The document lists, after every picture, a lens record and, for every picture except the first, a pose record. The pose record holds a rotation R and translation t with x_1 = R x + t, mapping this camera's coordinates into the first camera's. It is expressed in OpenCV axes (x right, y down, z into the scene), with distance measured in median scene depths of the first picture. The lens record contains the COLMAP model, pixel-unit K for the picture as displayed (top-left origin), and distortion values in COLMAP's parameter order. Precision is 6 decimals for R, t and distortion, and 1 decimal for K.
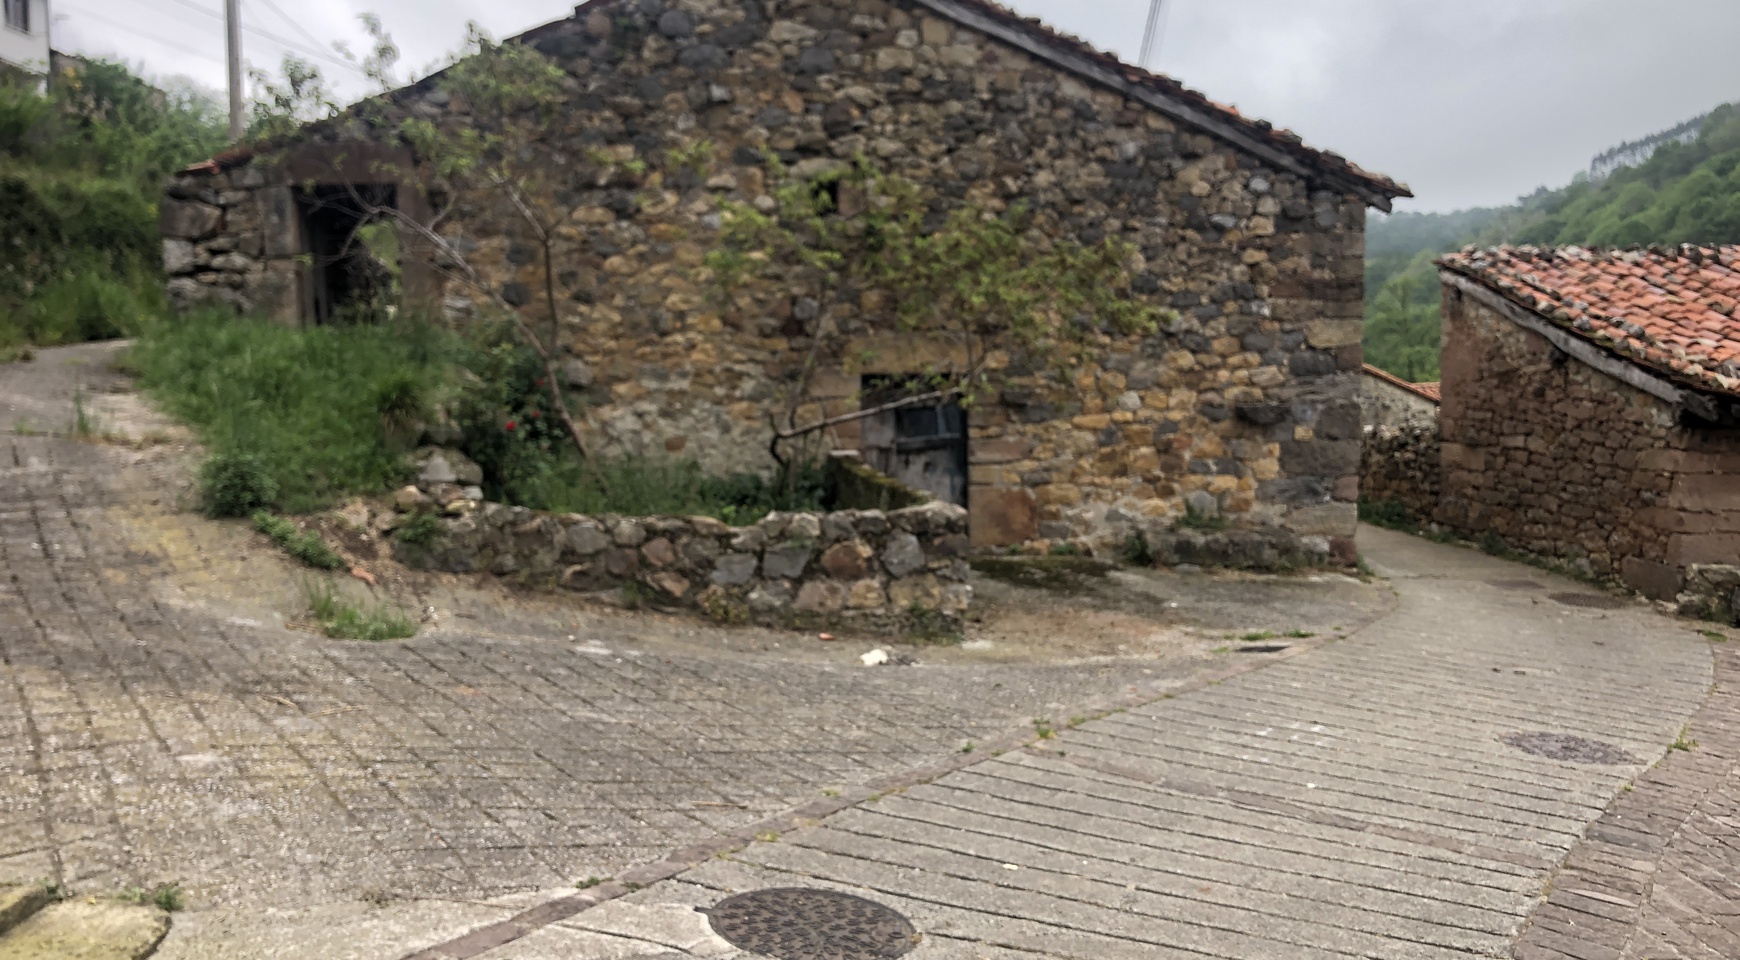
lens RADIAL K [[1424.6, 0, 871.9], [0, 1424.6, 492.1], [0, 0, 1]] dist [0.056398, -0.106110]
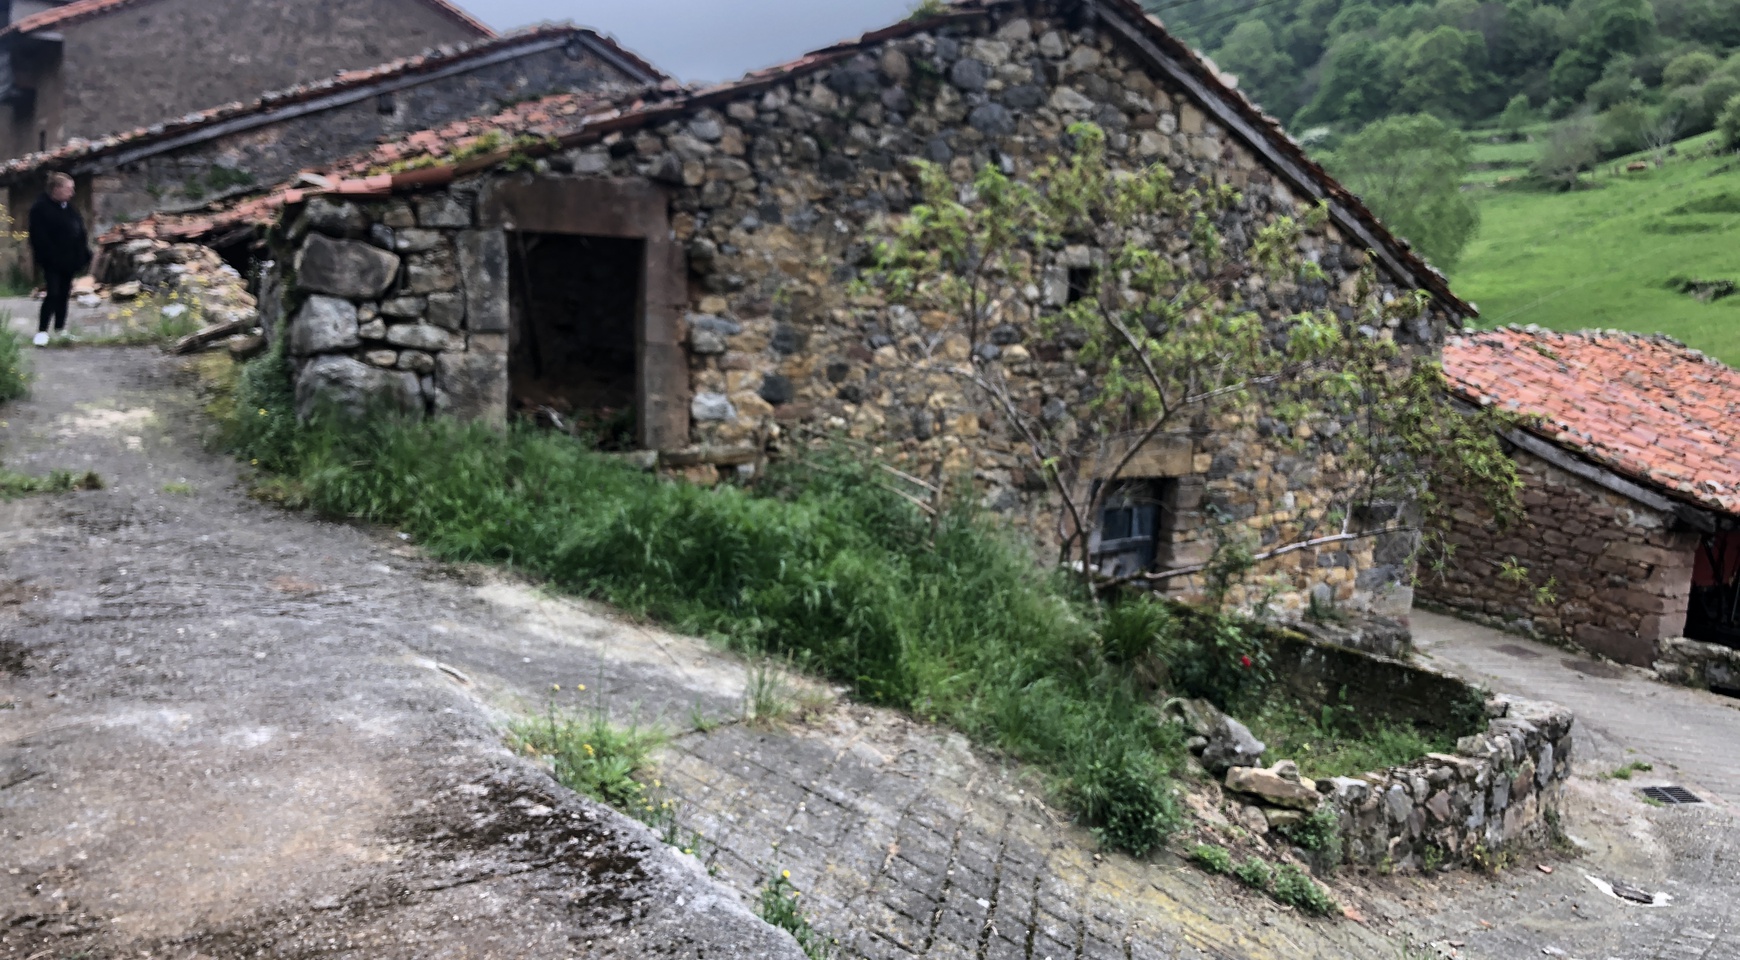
lens RADIAL K [[1424.6, 0, 869.2], [0, 1424.6, 475.0], [0, 0, 1]] dist [0.056398, -0.106110]
pose [[0.841522, -0.014189, 0.540037, -0.634546], [-0.029138, 0.997008, 0.071601, -0.149256], [-0.539437, -0.075989, 0.838590, 0.305665]]
